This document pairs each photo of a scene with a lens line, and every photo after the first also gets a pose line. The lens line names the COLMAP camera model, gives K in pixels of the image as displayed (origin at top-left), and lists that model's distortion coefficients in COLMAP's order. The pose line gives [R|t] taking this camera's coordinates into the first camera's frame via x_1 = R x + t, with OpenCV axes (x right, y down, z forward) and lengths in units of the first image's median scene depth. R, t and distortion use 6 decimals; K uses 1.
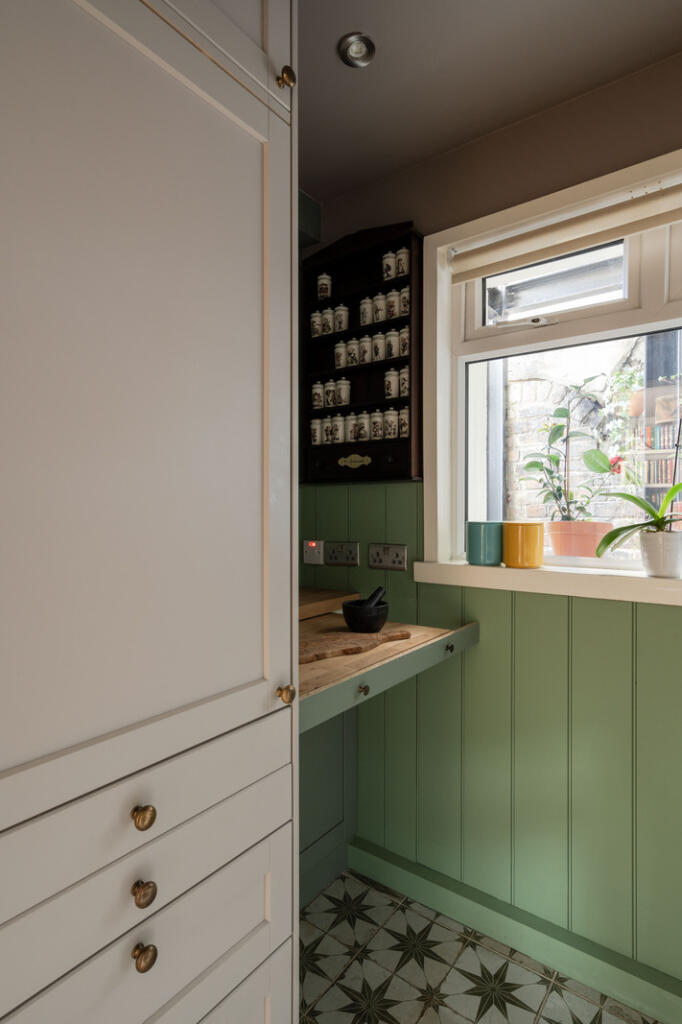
lens RADIAL K [[538.3, 0, 340.6], [0, 538.3, 516.0], [0, 0, 1]] dist [0.004185, 0.000504]
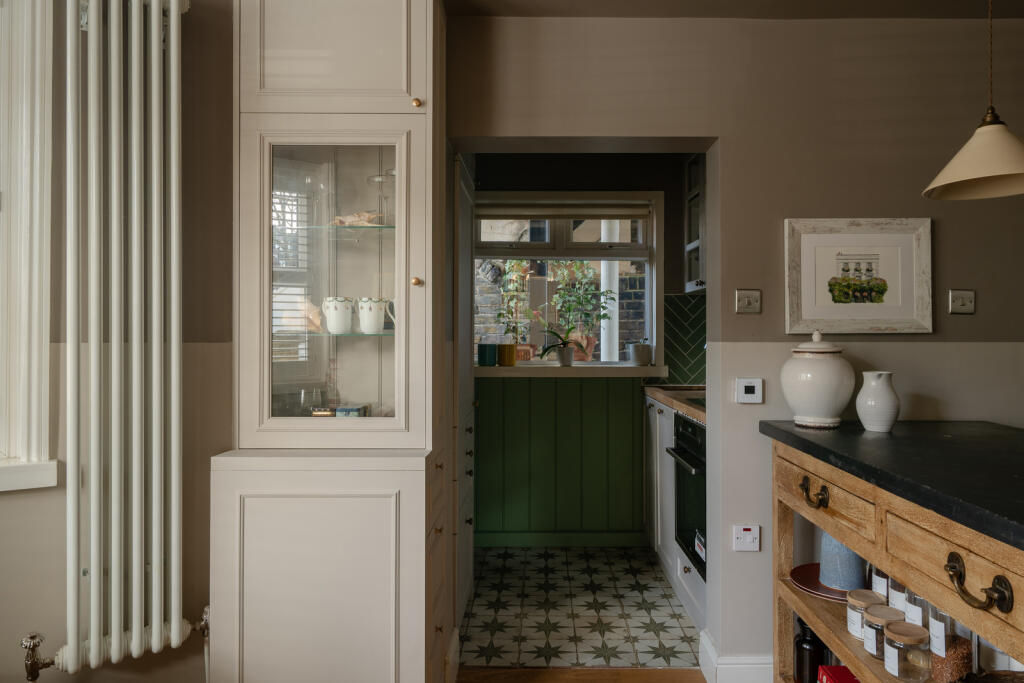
lens RADIAL K [[666.9, 0, 508.5], [0, 666.9, 340.0], [0, 0, 1]] dist [0.005981, 0.004305]
pose [[0.823268, 0.004632, 0.567634, -1.260639], [0.002862, 0.999920, -0.012311, 0.032782], [-0.567645, 0.011760, 0.823189, -1.259386]]
